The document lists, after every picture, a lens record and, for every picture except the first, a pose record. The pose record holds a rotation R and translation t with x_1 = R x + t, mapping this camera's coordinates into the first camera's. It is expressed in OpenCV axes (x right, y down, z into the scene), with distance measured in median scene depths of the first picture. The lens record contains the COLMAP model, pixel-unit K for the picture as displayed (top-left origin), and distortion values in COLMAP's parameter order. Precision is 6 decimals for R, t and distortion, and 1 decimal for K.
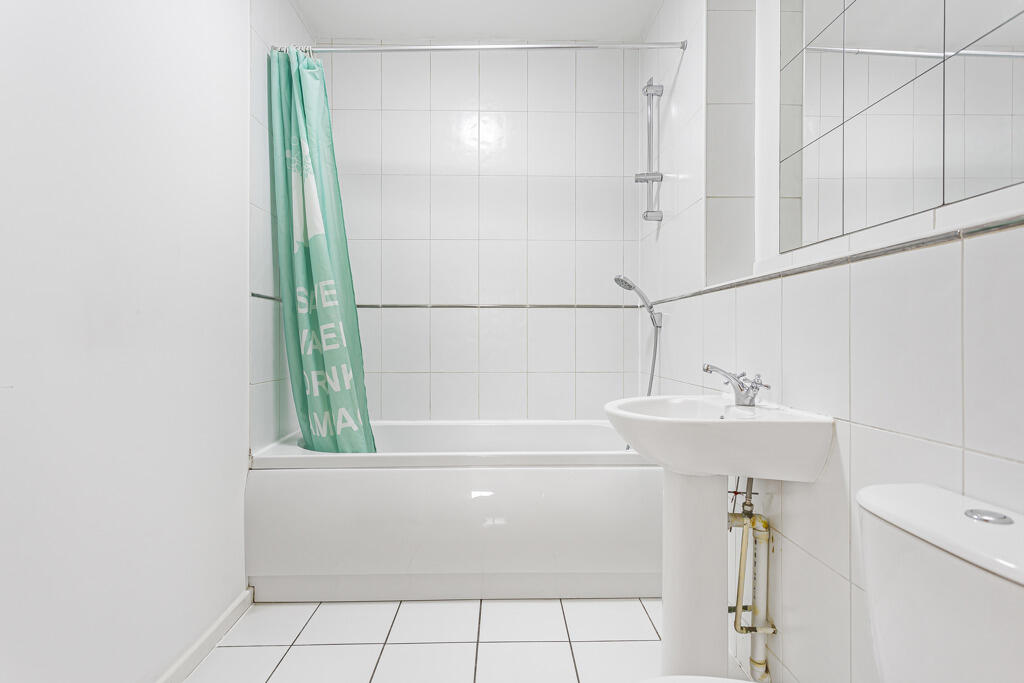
lens RADIAL K [[495.3, 0, 512.0], [0, 495.3, 341.5], [0, 0, 1]] dist [0.001830, 0.000522]
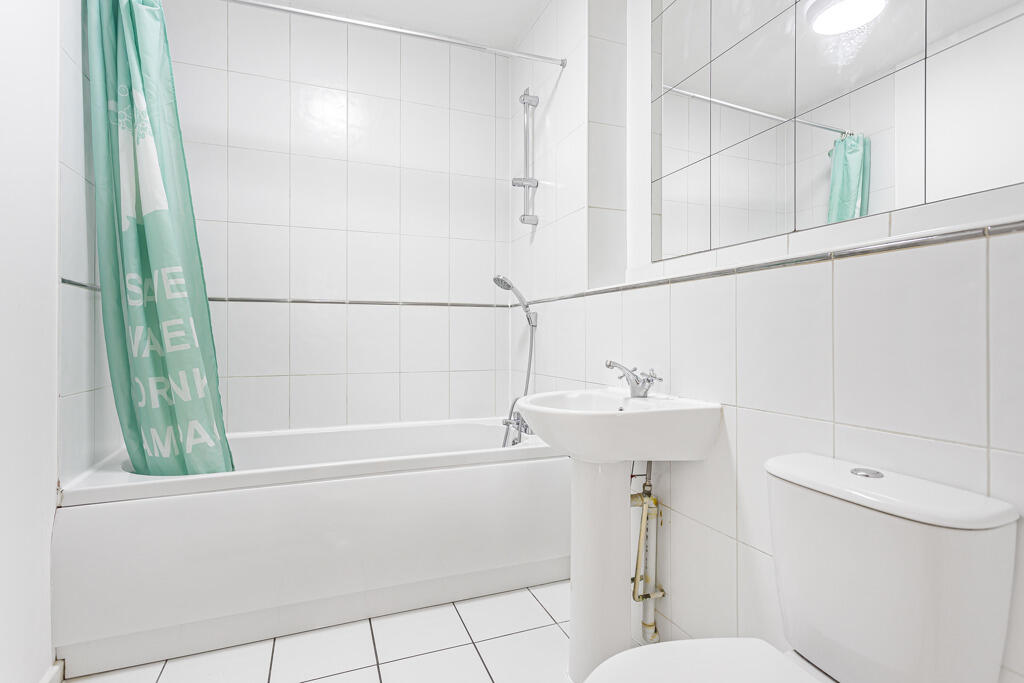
lens RADIAL K [[498.1, 0, 511.1], [0, 498.1, 338.2], [0, 0, 1]] dist [0.001167, 0.000476]
pose [[0.939551, -0.001597, 0.342407, -0.128091], [0.002729, 0.999992, -0.002824, -0.000681], [-0.342399, 0.003588, 0.939548, 0.029800]]
